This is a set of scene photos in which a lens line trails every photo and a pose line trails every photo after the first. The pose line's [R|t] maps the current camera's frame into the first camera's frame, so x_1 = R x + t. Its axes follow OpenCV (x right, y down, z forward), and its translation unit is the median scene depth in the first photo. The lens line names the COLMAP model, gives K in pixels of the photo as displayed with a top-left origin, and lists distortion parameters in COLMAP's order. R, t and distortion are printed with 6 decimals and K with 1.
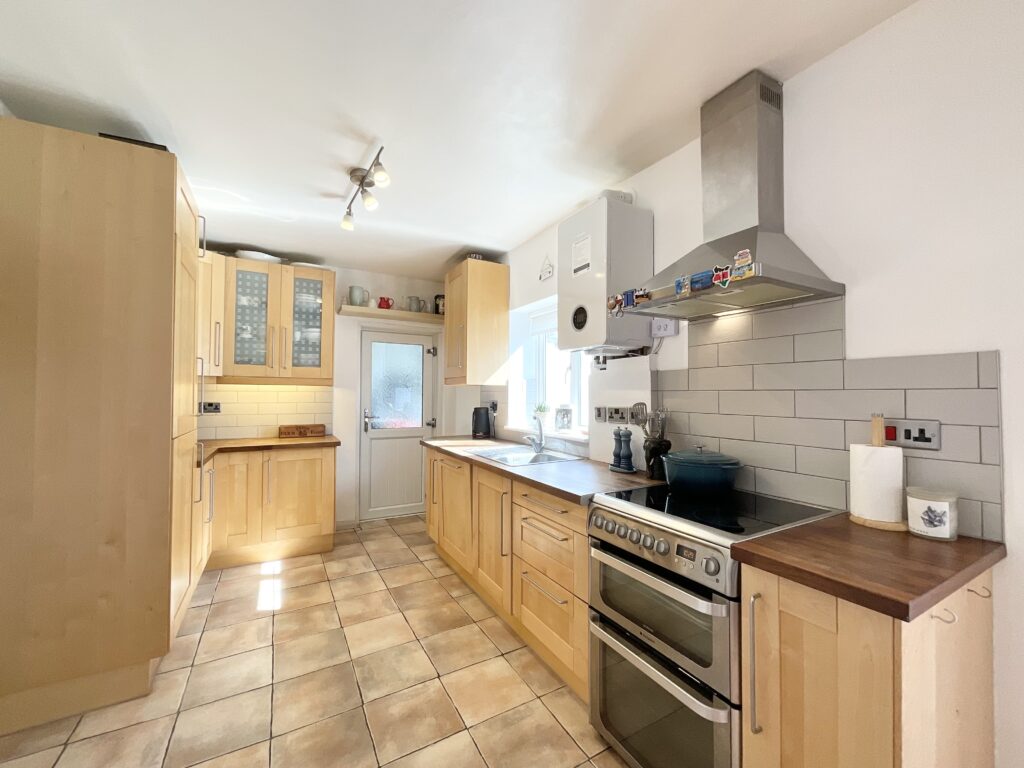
lens RADIAL K [[412.5, 0, 512.2], [0, 412.5, 385.8], [0, 0, 1]] dist [-0.001343, 0.000313]
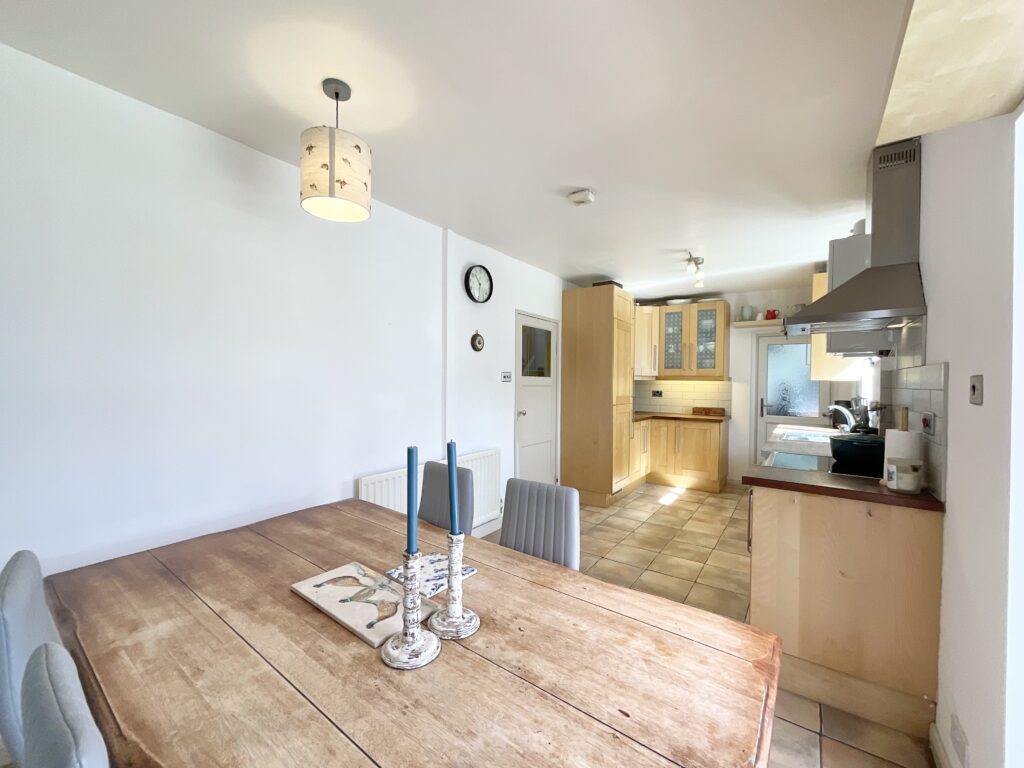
lens RADIAL K [[412.5, 0, 512.2], [0, 412.5, 385.8], [0, 0, 1]] dist [-0.001343, 0.000313]
pose [[0.422632, 0.010302, -0.906243, 0.654497], [0.009798, 0.999825, 0.015935, -0.015783], [0.906248, -0.015614, 0.422457, -0.318696]]
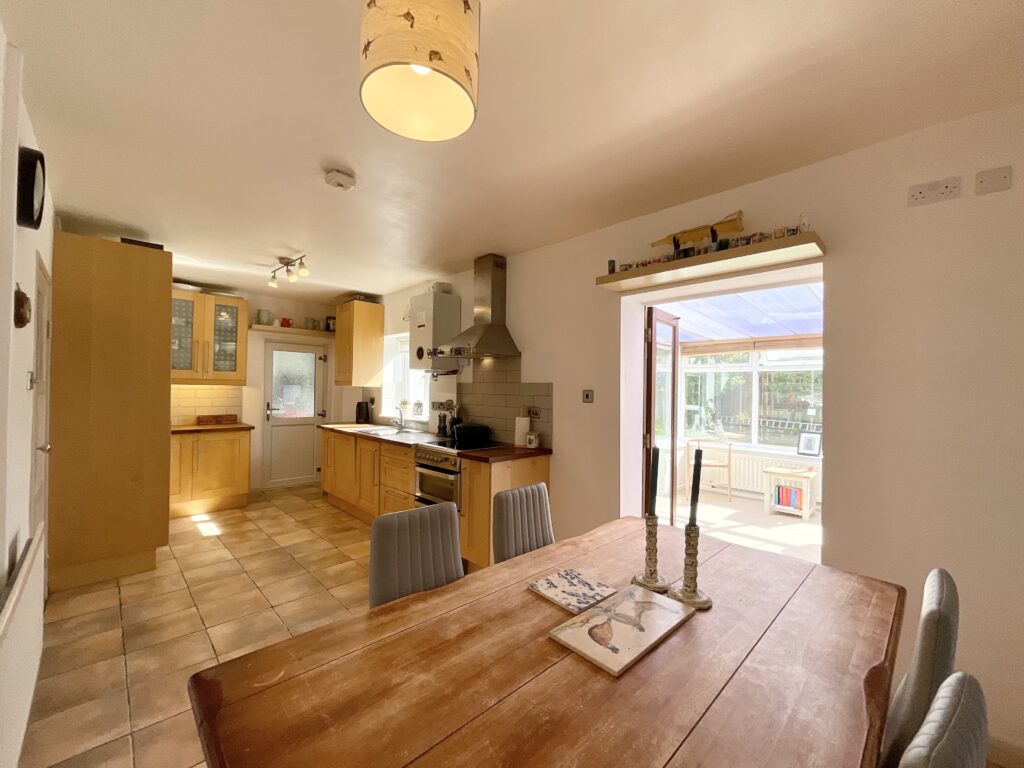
lens RADIAL K [[412.5, 0, 512.2], [0, 412.5, 385.8], [0, 0, 1]] dist [-0.001343, 0.000313]
pose [[0.963865, 0.011389, 0.266146, 0.051165], [-0.015344, 0.999801, 0.012786, -0.034996], [-0.265947, -0.016408, 0.963848, -0.616701]]
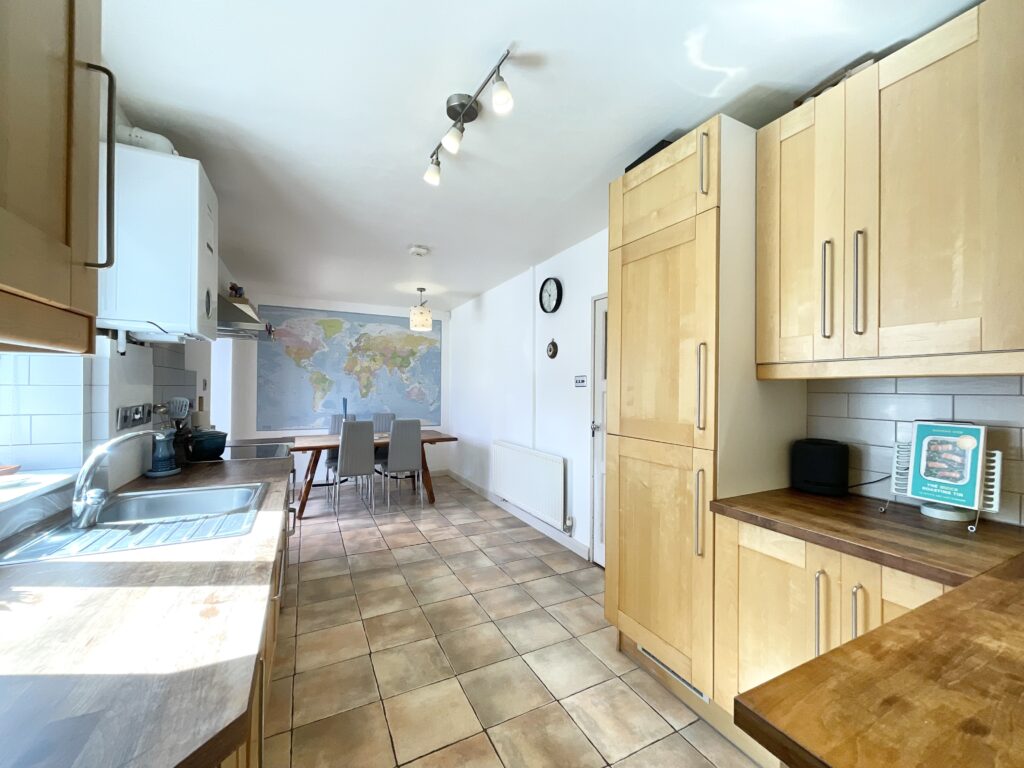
lens RADIAL K [[412.5, 0, 512.2], [0, 412.5, 385.8], [0, 0, 1]] dist [-0.001343, 0.000313]
pose [[-0.999013, -0.009587, 0.043364, -0.369591], [-0.010616, 0.999666, -0.023567, 0.016285], [-0.043123, -0.024005, -0.998781, 1.305148]]
